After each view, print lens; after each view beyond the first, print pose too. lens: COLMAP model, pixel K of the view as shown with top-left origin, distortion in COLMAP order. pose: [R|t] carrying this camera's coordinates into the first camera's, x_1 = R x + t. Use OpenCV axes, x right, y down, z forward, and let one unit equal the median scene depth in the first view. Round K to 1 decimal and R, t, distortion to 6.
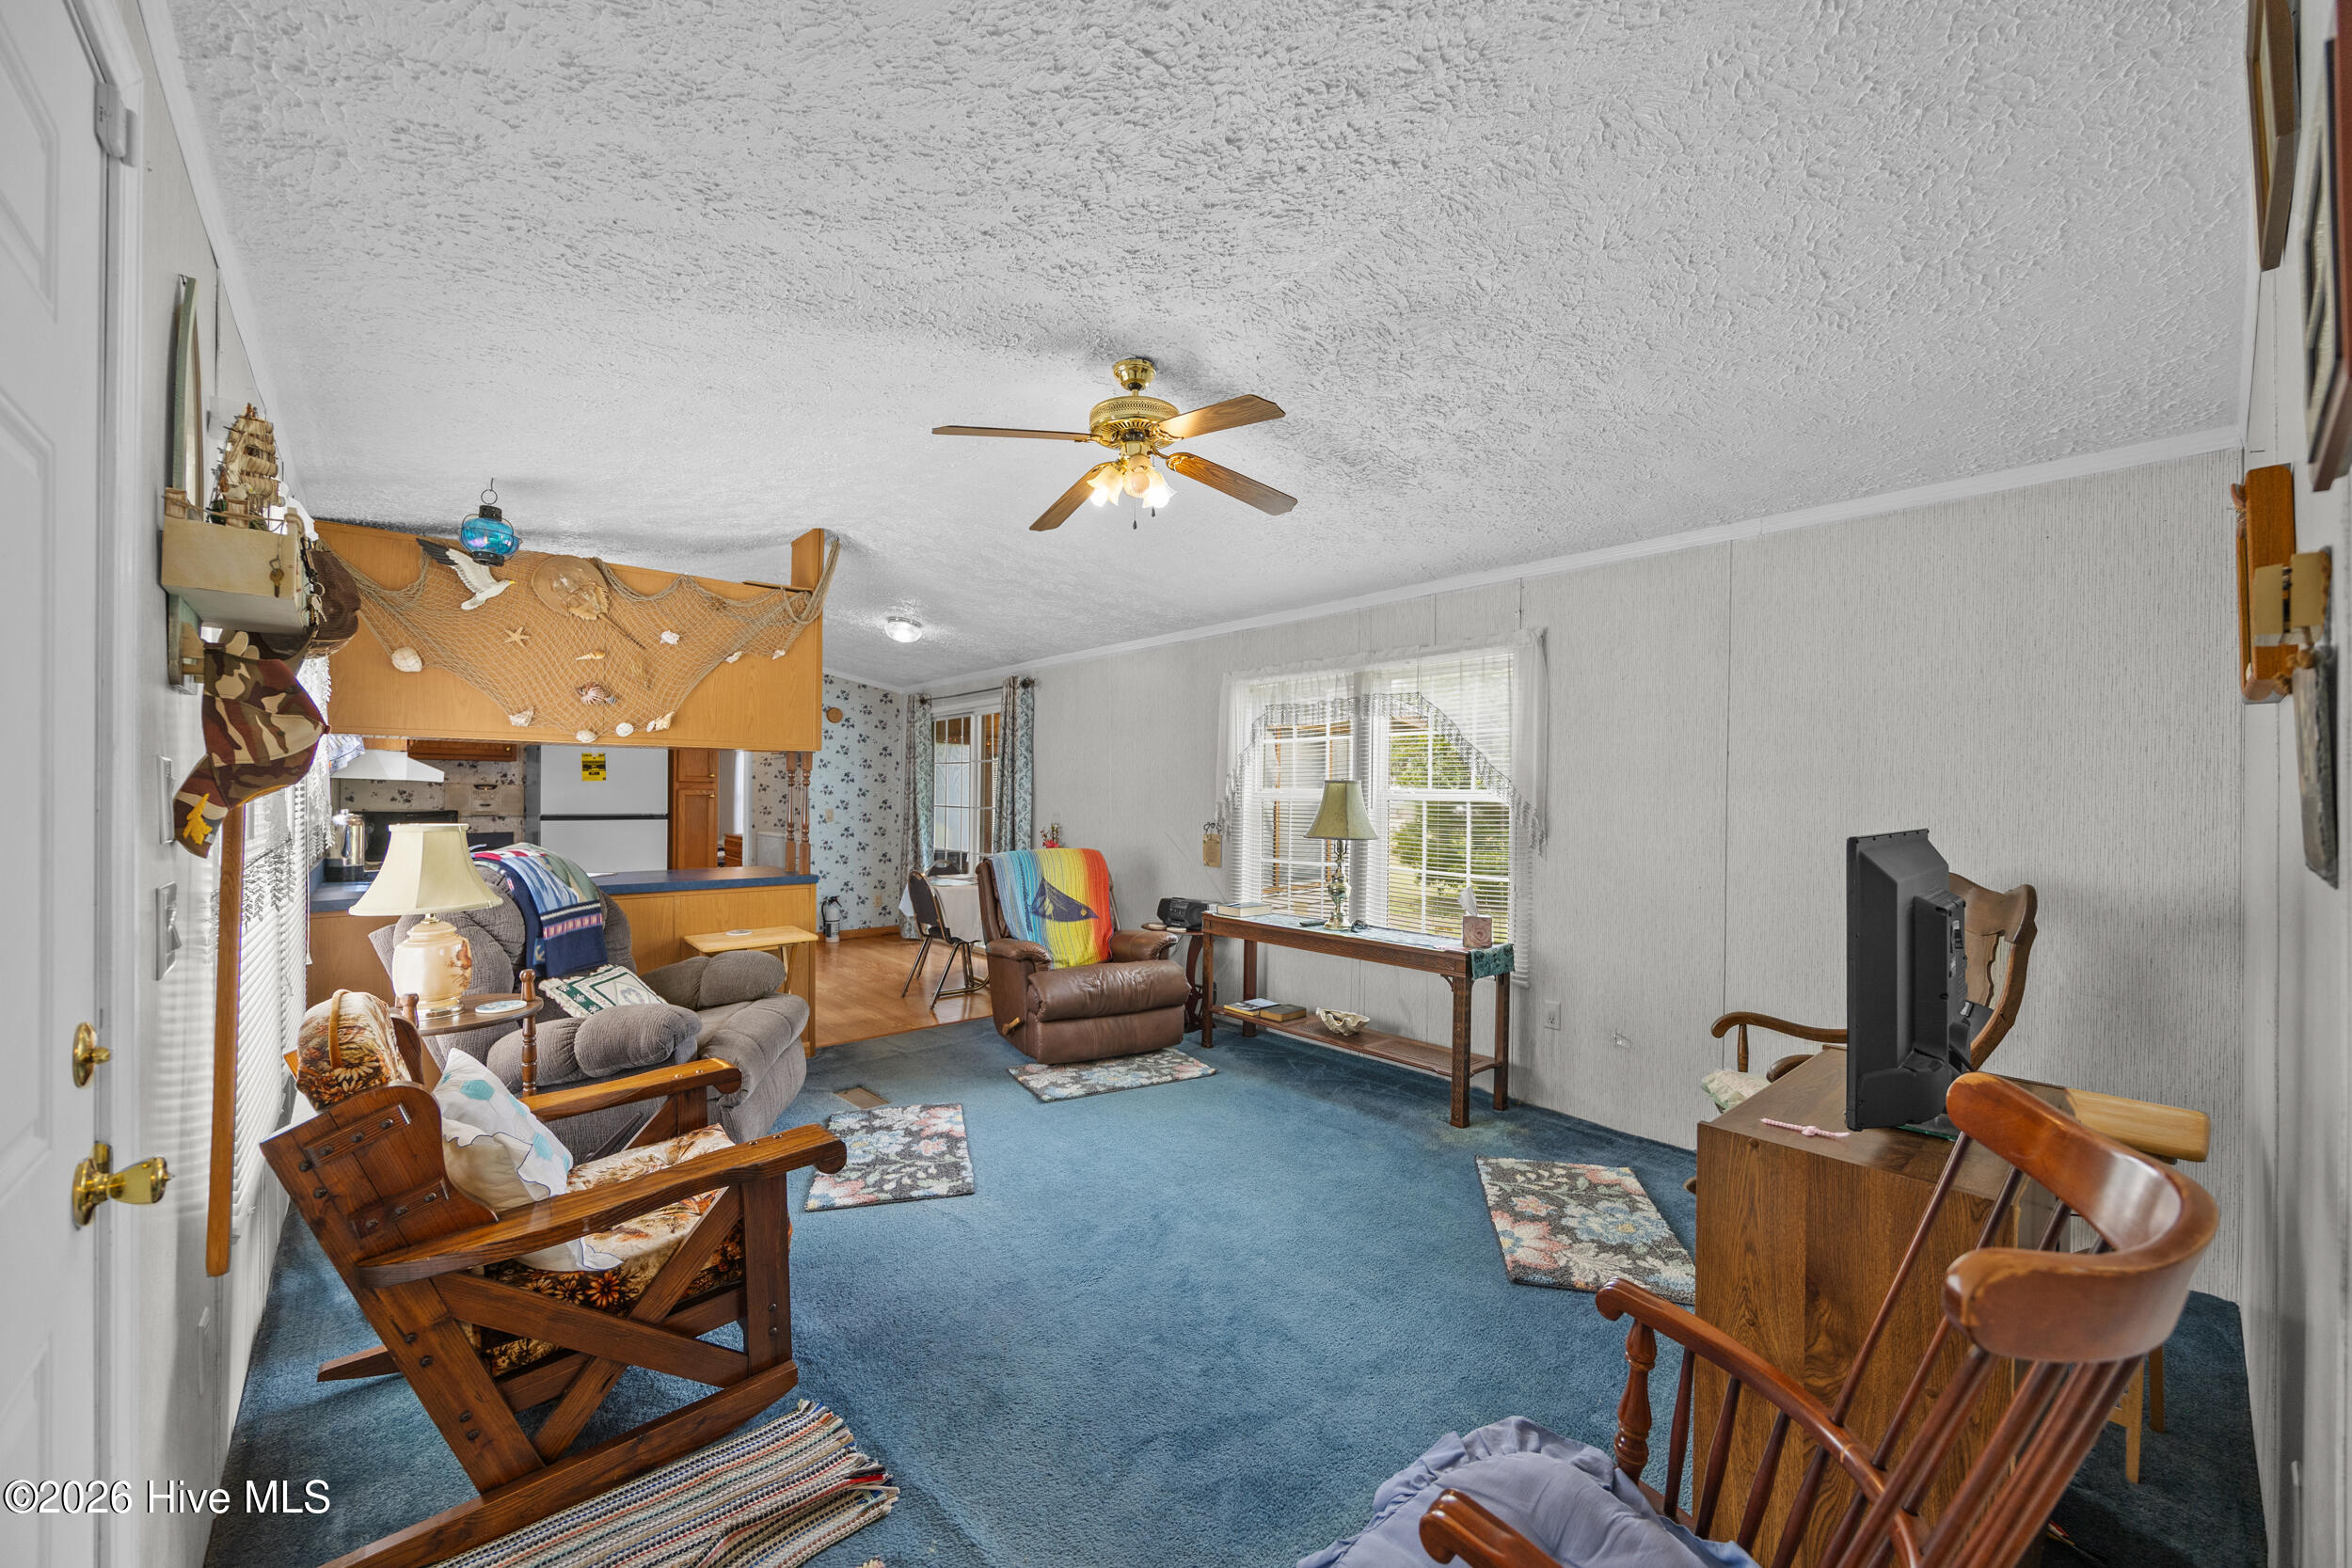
lens RADIAL K [[899.1, 0, 1174.1], [0, 899.1, 802.8], [0, 0, 1]] dist [-0.001663, 0.000059]
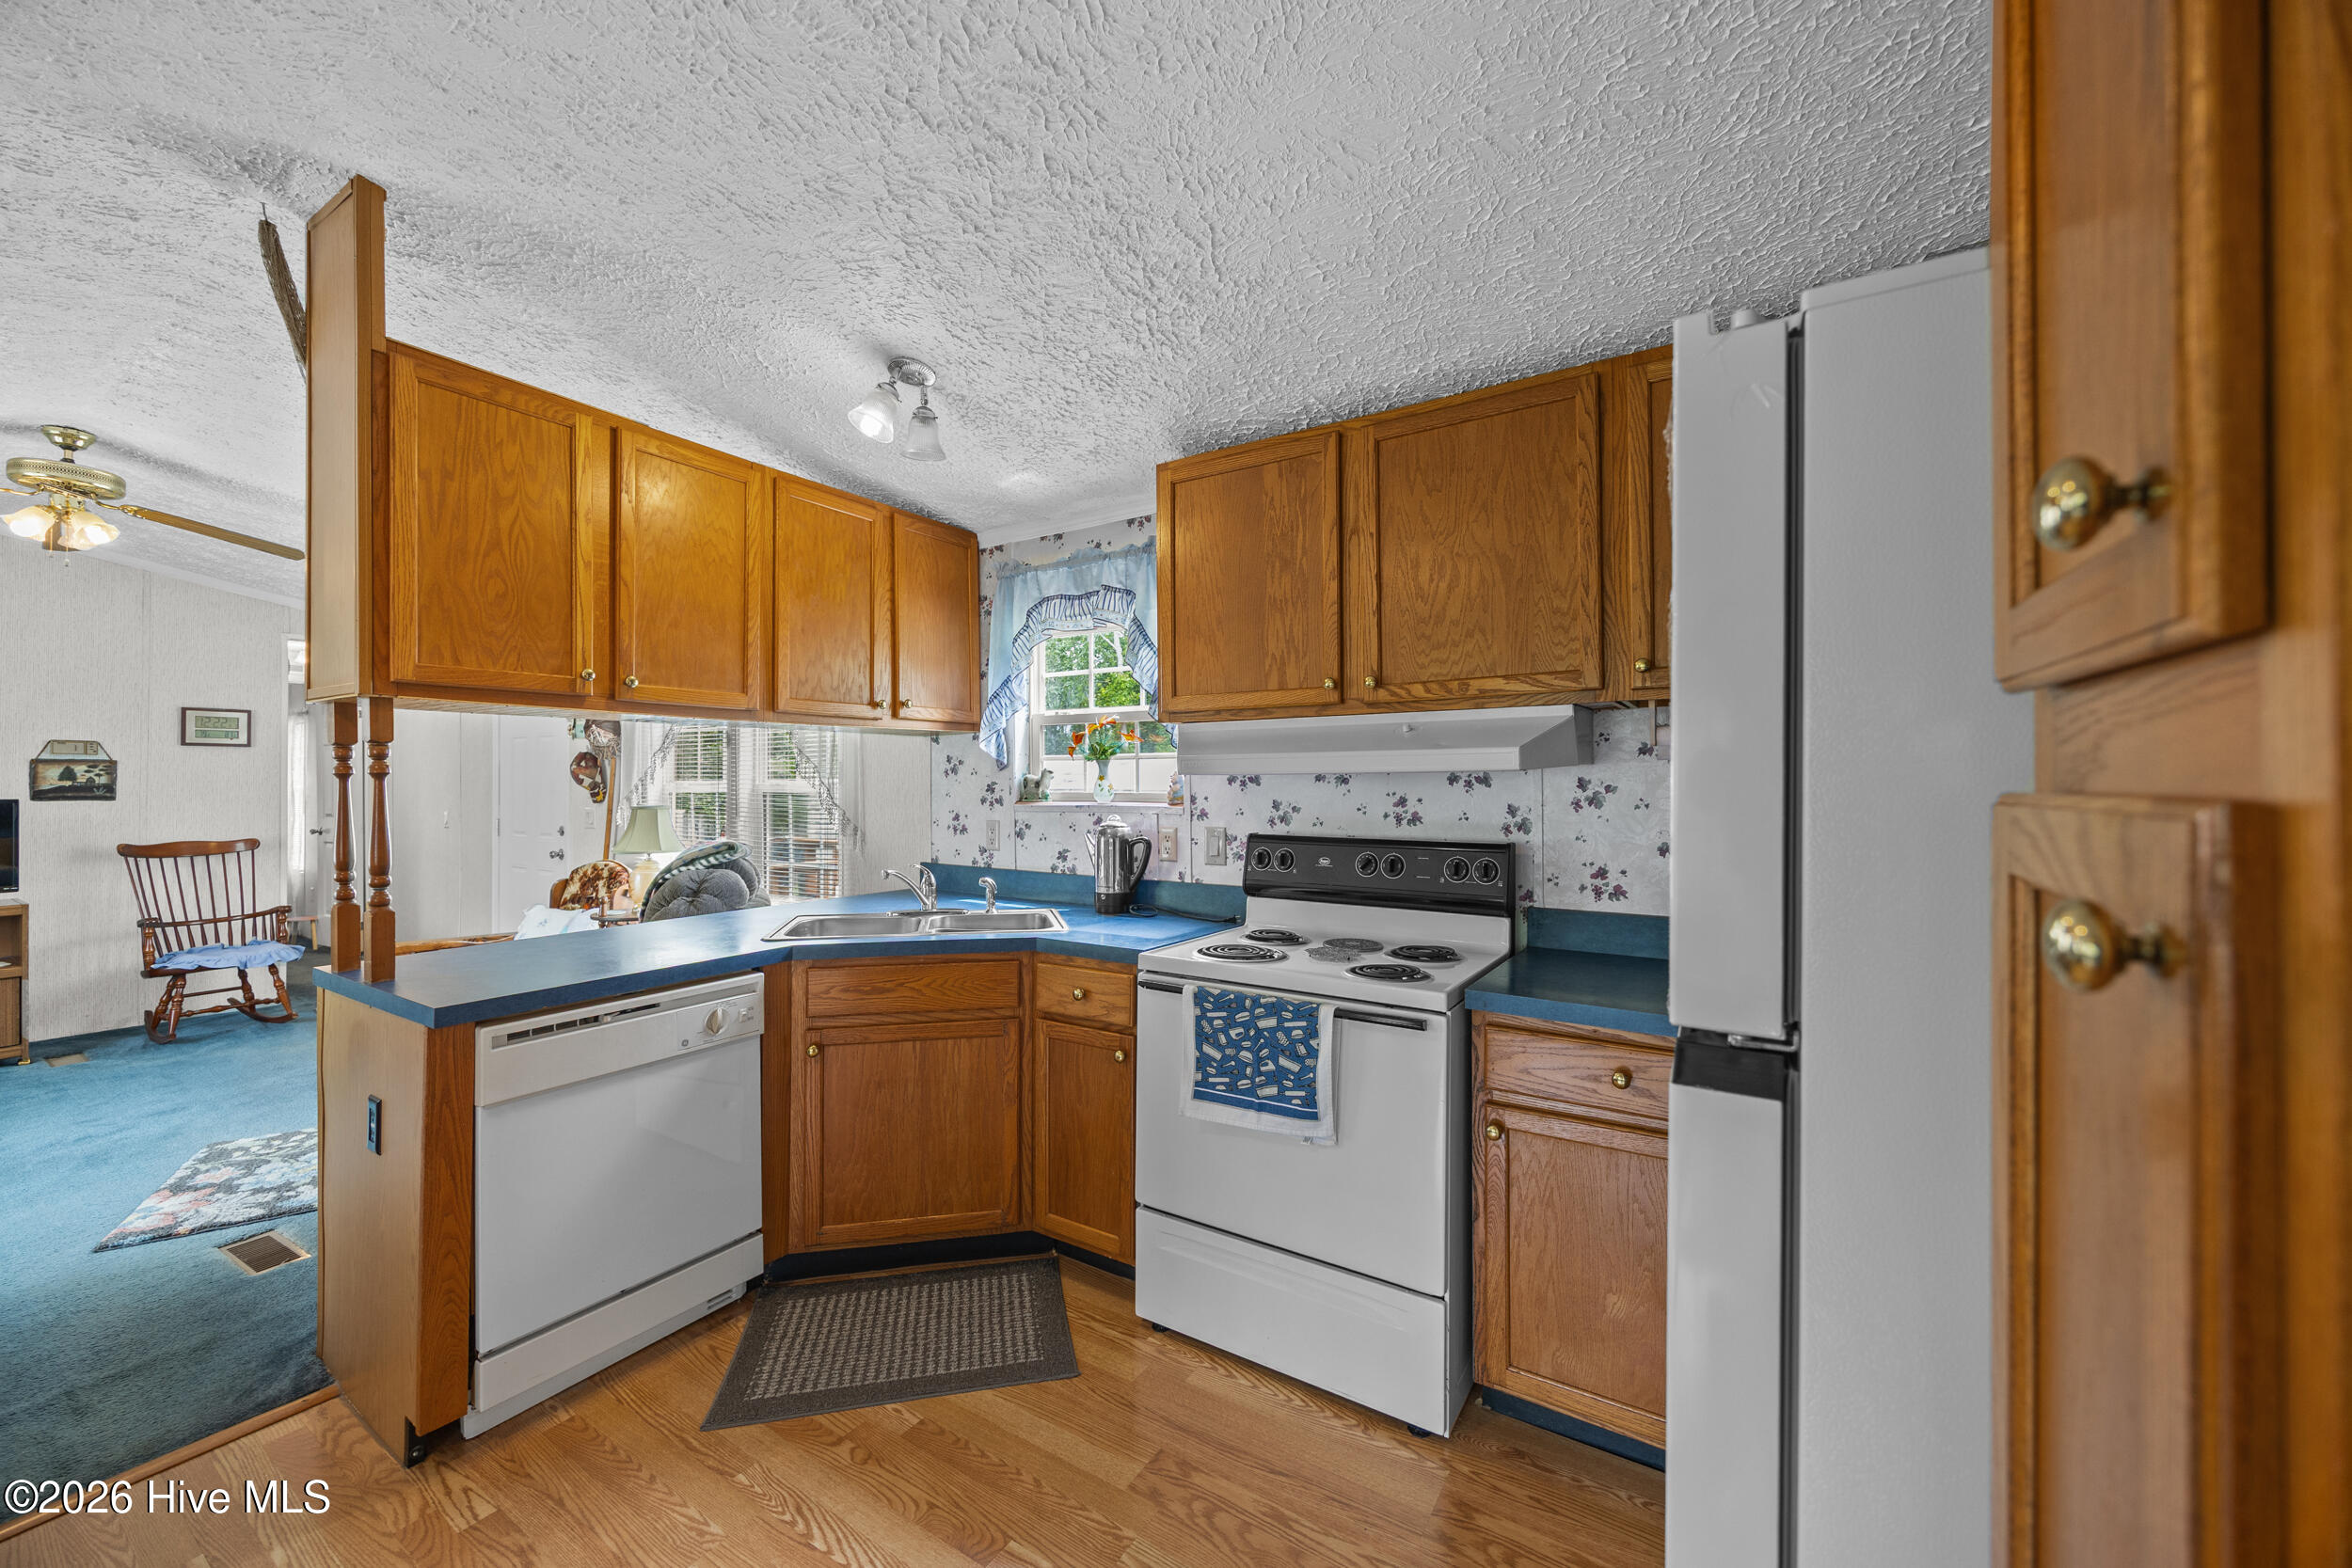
lens RADIAL K [[899.1, 0, 1172.3], [0, 899.1, 772.2], [0, 0, 1]] dist [-0.001663, 0.000059]
pose [[-0.961541, -0.007125, -0.274570, -0.882285], [-0.007062, 0.999974, -0.001216, -0.031083], [0.274571, 0.000770, -0.961566, 1.987838]]
